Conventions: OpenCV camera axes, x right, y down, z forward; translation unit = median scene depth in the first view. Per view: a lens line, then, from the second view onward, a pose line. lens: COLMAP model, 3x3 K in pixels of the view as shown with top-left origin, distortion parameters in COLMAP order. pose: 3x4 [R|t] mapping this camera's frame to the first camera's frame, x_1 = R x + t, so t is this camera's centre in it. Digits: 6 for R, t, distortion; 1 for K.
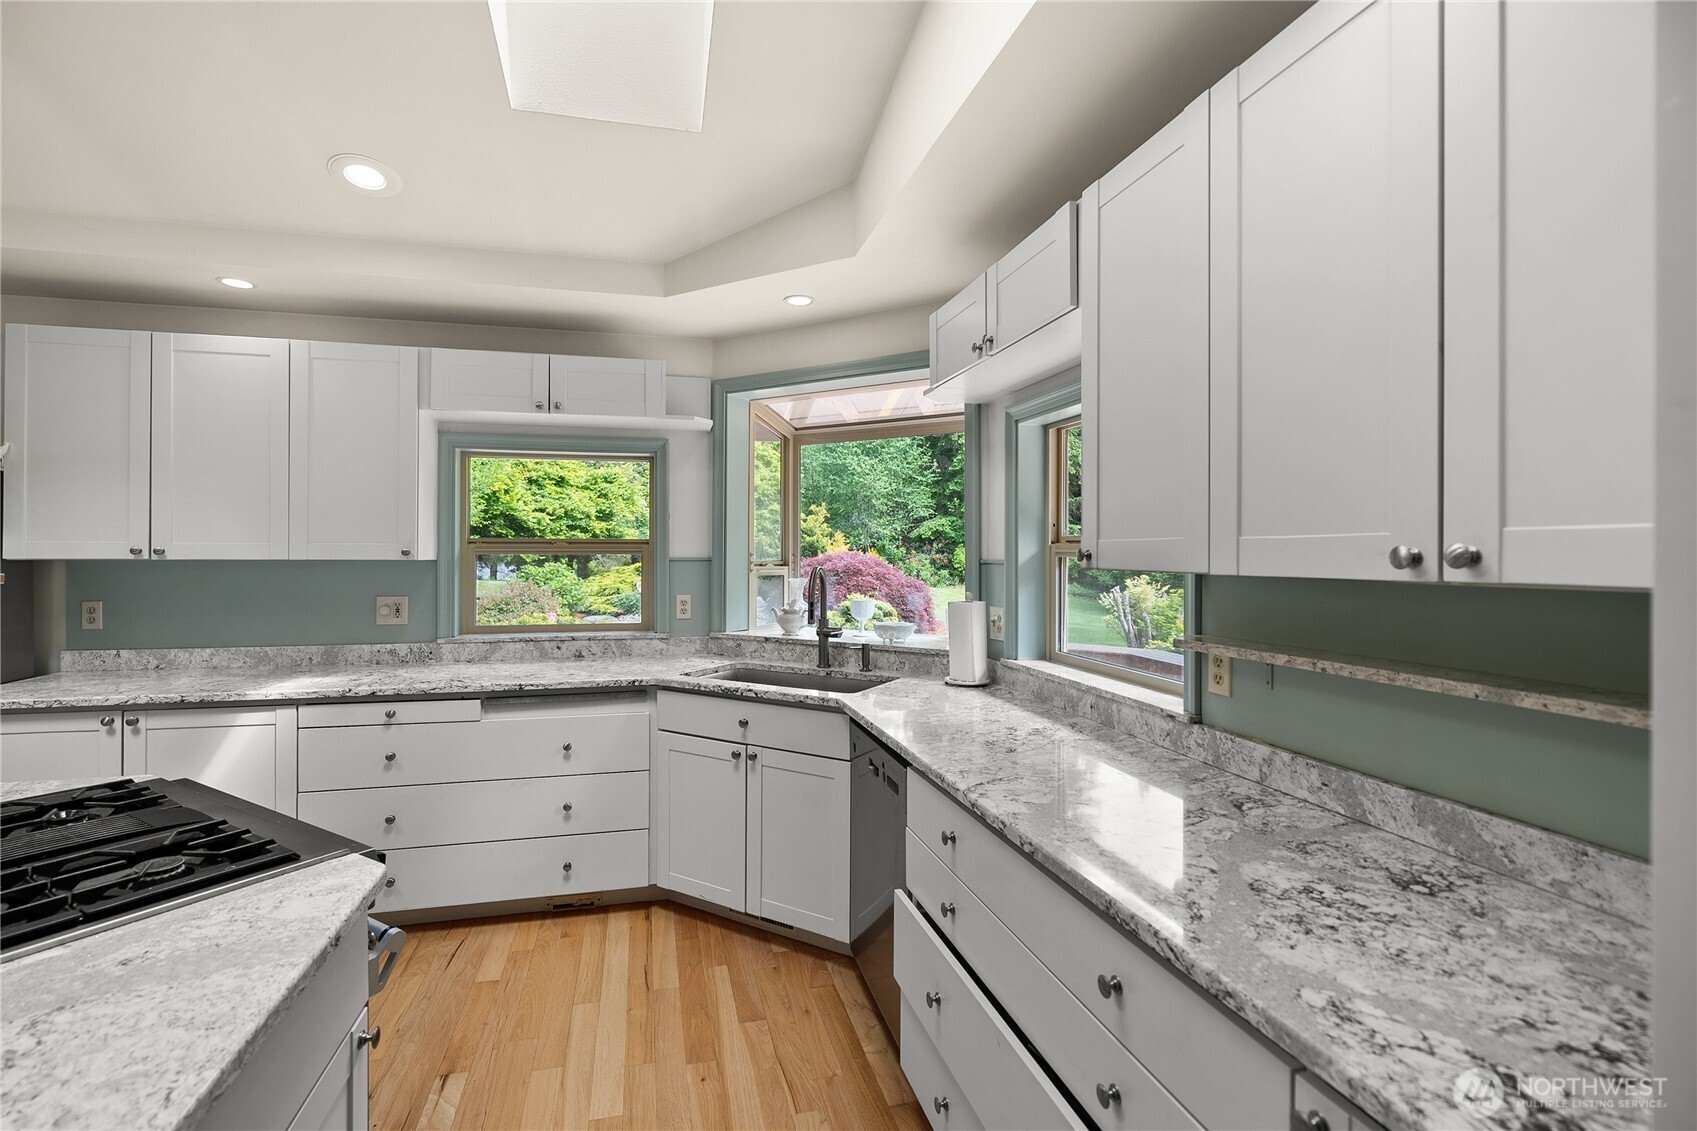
lens RADIAL K [[774.7, 0, 834.8], [0, 774.7, 552.2], [0, 0, 1]] dist [-0.010642, 0.003346]
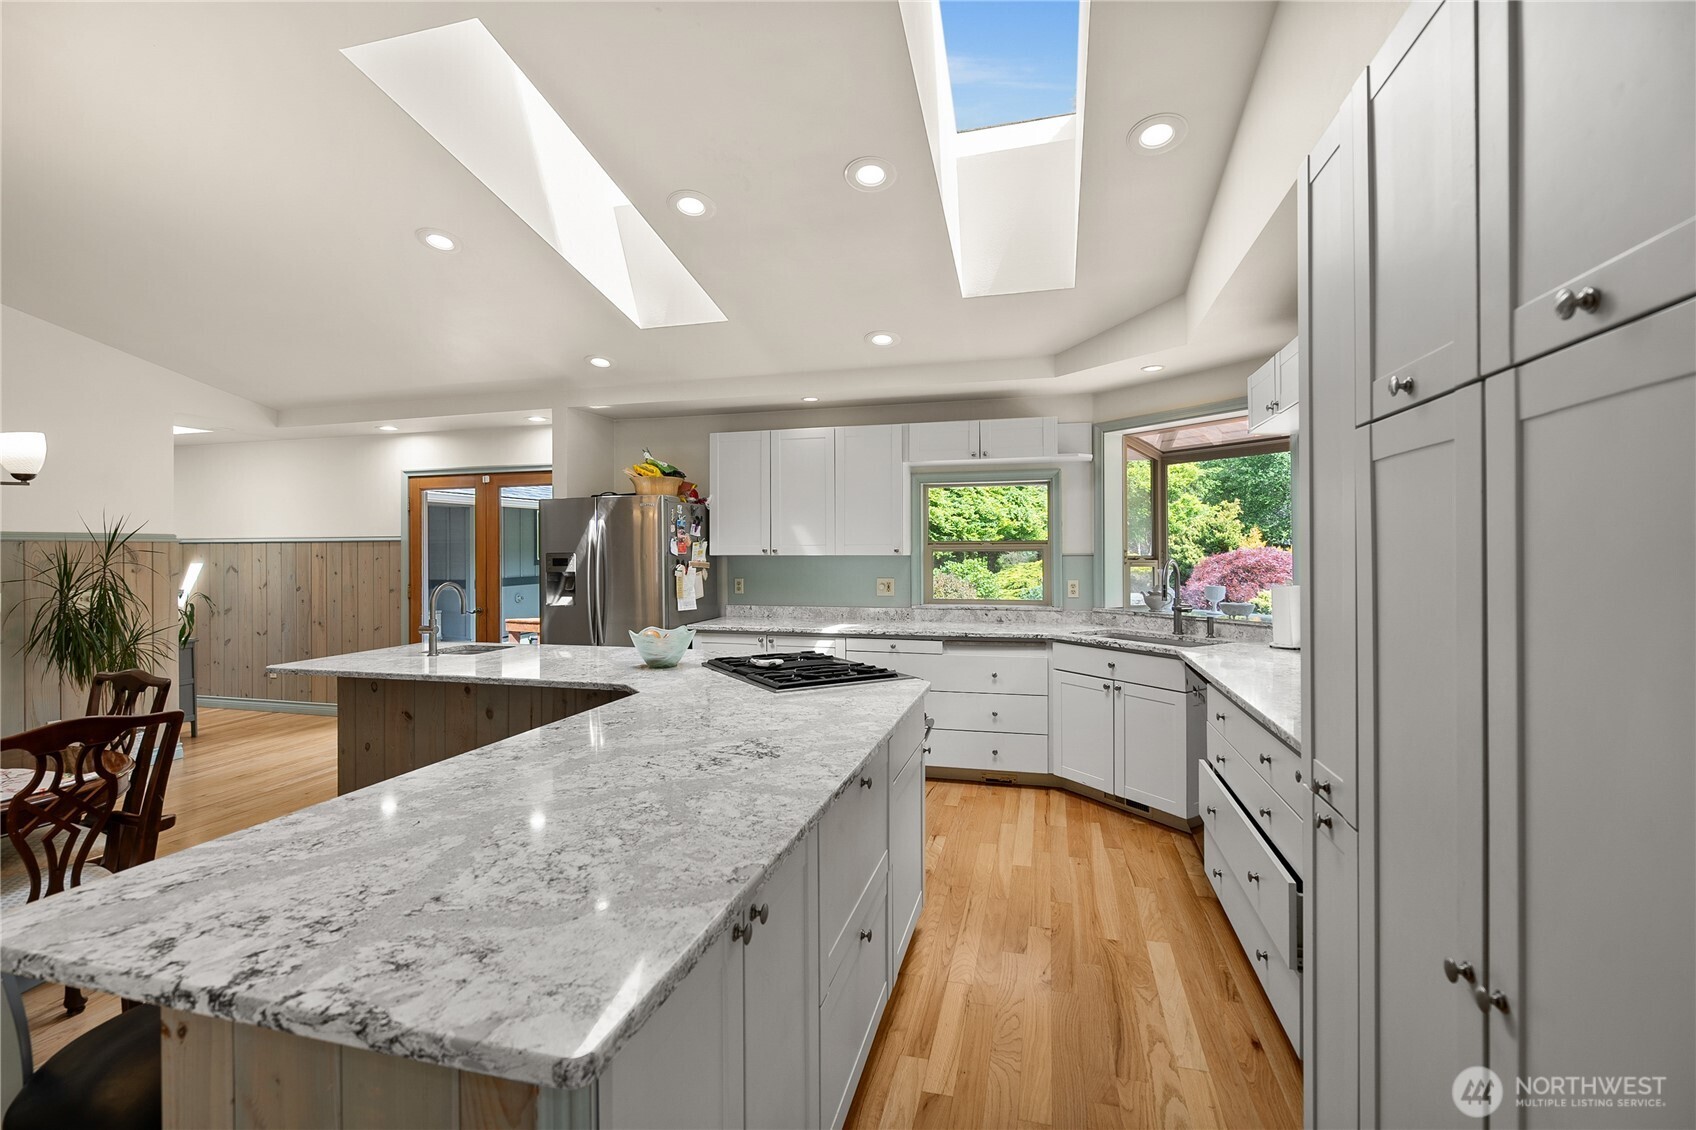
lens RADIAL K [[774.3, 0, 832.8], [0, 774.3, 542.7], [0, 0, 1]] dist [-0.010642, 0.003346]
pose [[0.870382, -0.010643, -0.492261, 0.136461], [0.006052, 0.999922, -0.010919, 0.000357], [0.492339, 0.006525, 0.870379, -0.503653]]
